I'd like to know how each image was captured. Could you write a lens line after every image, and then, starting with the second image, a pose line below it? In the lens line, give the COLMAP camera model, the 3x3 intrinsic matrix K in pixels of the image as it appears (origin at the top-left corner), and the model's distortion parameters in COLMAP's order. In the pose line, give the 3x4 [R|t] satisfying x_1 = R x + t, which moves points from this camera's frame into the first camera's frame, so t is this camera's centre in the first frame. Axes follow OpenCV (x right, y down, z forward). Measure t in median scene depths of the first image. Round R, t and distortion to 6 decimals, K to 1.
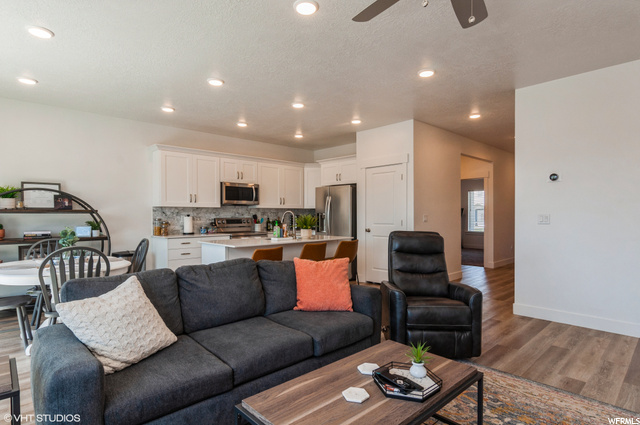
lens RADIAL K [[350.0, 0, 320.0], [0, 350.0, 212.5], [0, 0, 1]] dist [0.002912, 0.000183]
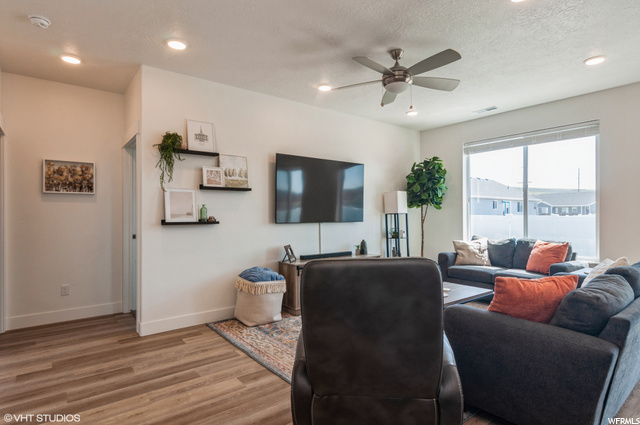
lens RADIAL K [[341.8, 0, 321.2], [0, 341.8, 216.2], [0, 0, 1]] dist [0.001530, 0.000199]
pose [[-0.995273, 0.005286, 0.096973, 0.164669], [0.005475, 0.999984, 0.001682, 0.003890], [-0.096963, 0.002205, -0.995286, 0.788444]]
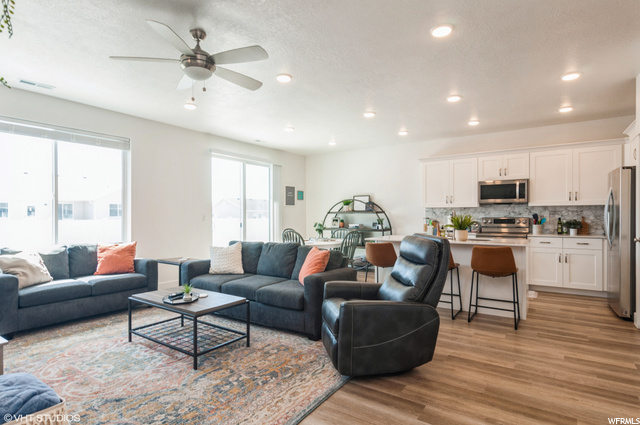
lens RADIAL K [[341.8, 0, 321.2], [0, 341.8, 216.2], [0, 0, 1]] dist [0.001530, 0.000199]
pose [[0.214926, 0.004691, -0.976619, 0.572443], [0.009380, 0.999932, 0.006868, 0.001078], [0.976585, -0.010637, 0.214868, 0.339551]]
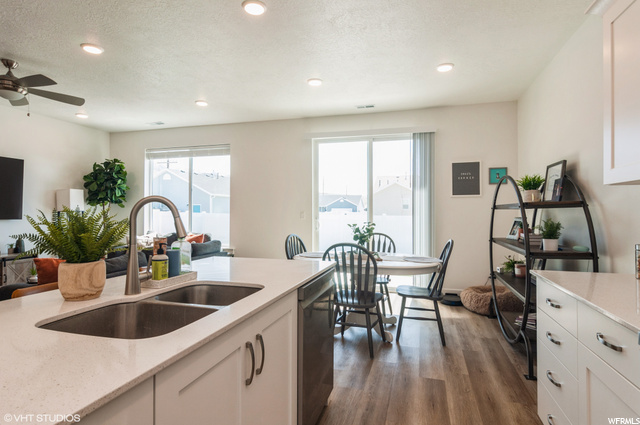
lens RADIAL K [[350.0, 0, 320.0], [0, 350.0, 212.5], [0, 0, 1]] dist [0.002912, 0.000183]
pose [[-0.865627, 0.001318, -0.500687, -0.046054], [0.002909, 0.999993, -0.002396, 0.007295], [0.500681, -0.003531, -0.865625, 1.008531]]
